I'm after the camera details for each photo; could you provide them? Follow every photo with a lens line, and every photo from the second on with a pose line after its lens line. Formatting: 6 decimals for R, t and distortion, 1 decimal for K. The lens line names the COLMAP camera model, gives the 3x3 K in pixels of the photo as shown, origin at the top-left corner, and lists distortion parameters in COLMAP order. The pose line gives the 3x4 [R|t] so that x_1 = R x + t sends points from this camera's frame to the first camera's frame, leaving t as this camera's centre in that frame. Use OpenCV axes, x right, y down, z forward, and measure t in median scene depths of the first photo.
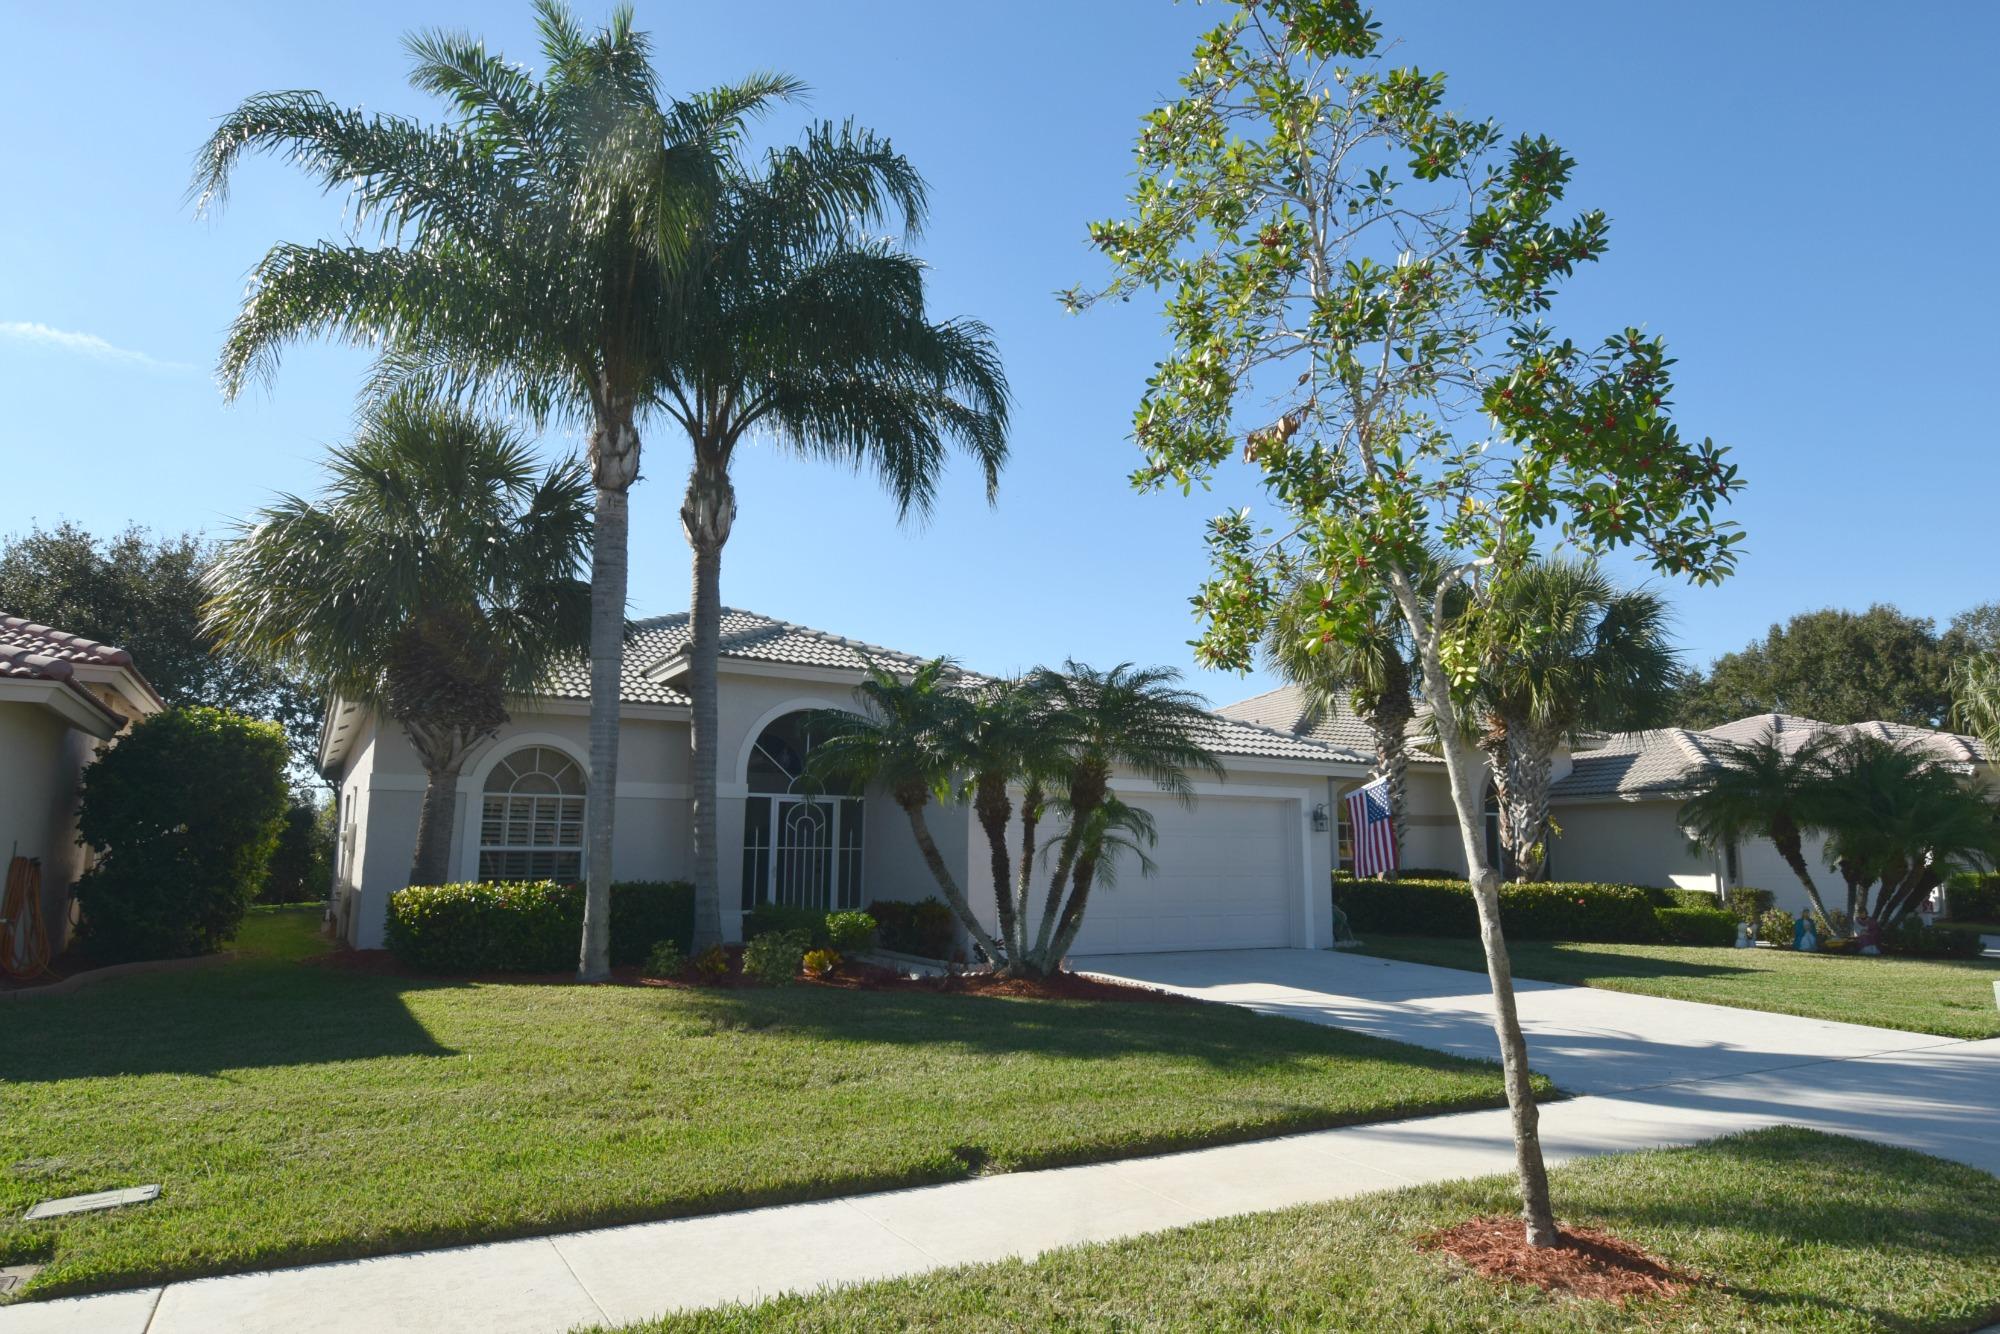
lens RADIAL K [[1211.1, 0, 1000.0], [0, 1211.1, 667.0], [0, 0, 1]] dist [0.003750, 0.001347]
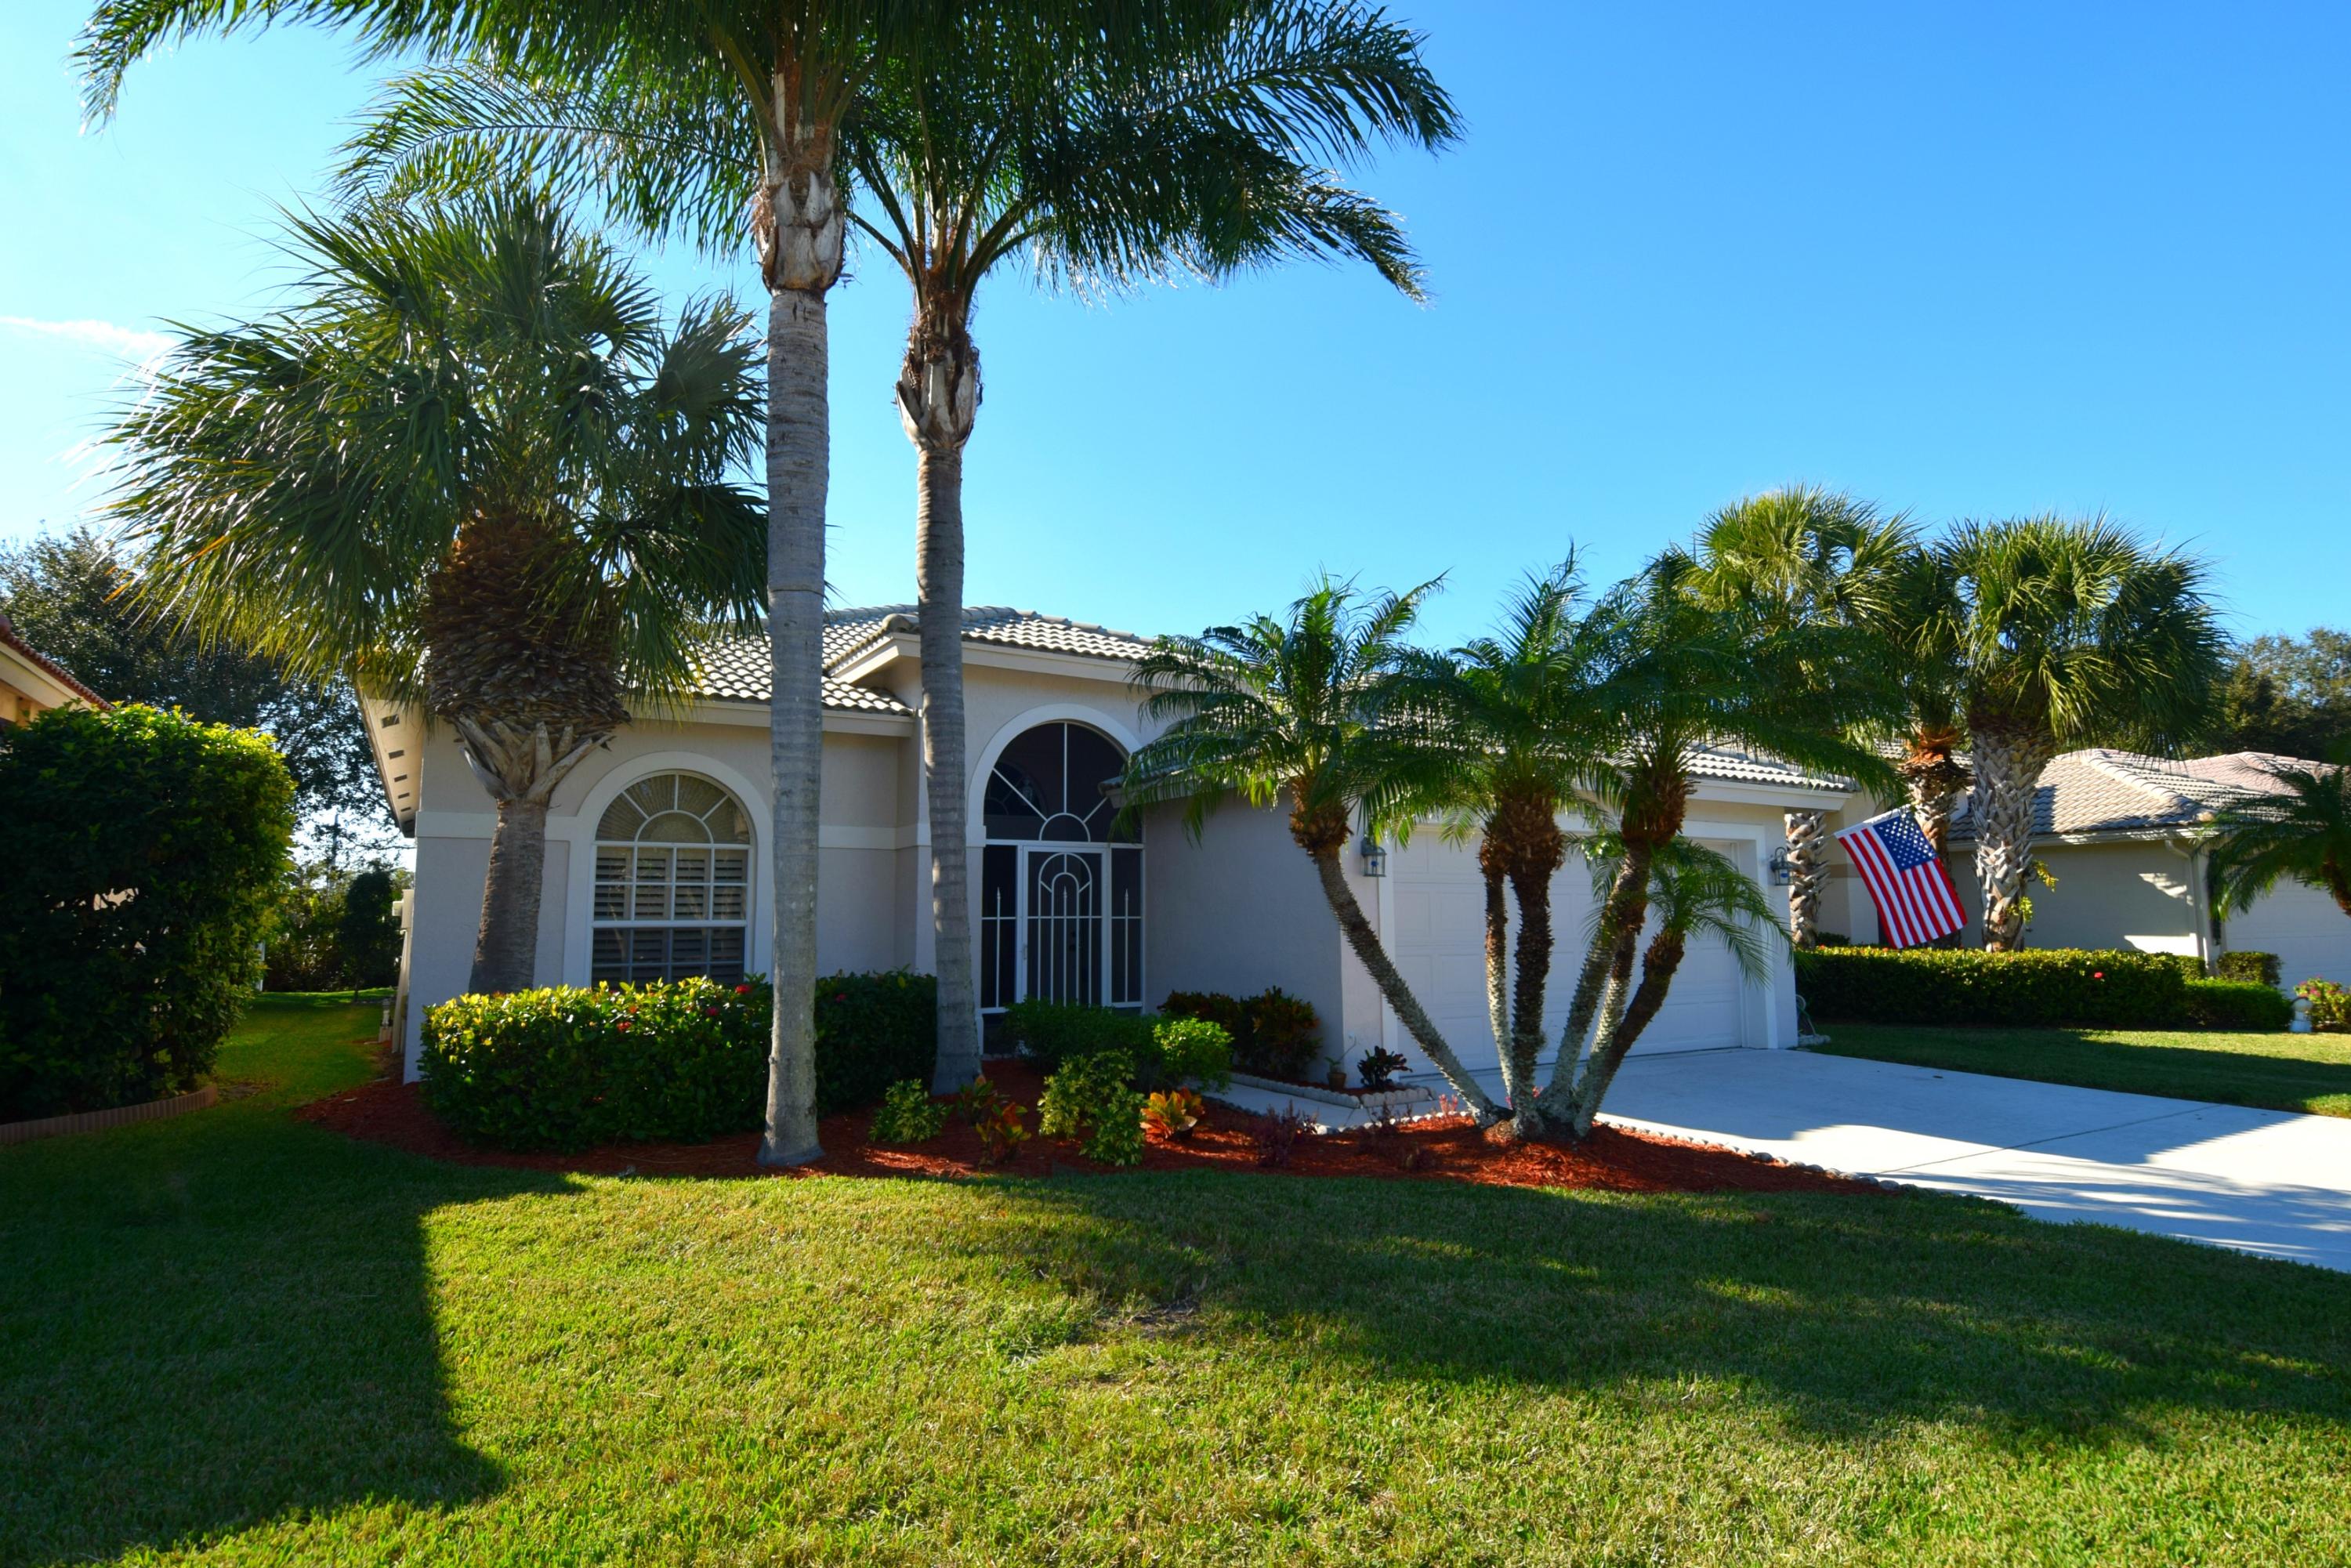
lens RADIAL K [[1238.0, 0, 1175.5], [0, 1238.0, 784.0], [0, 0, 1]] dist [0.013074, -0.018717]
pose [[0.999712, -0.010012, 0.021794, -0.136148], [0.008985, 0.998867, 0.046743, 0.048127], [-0.022238, -0.046534, 0.998669, 0.348799]]
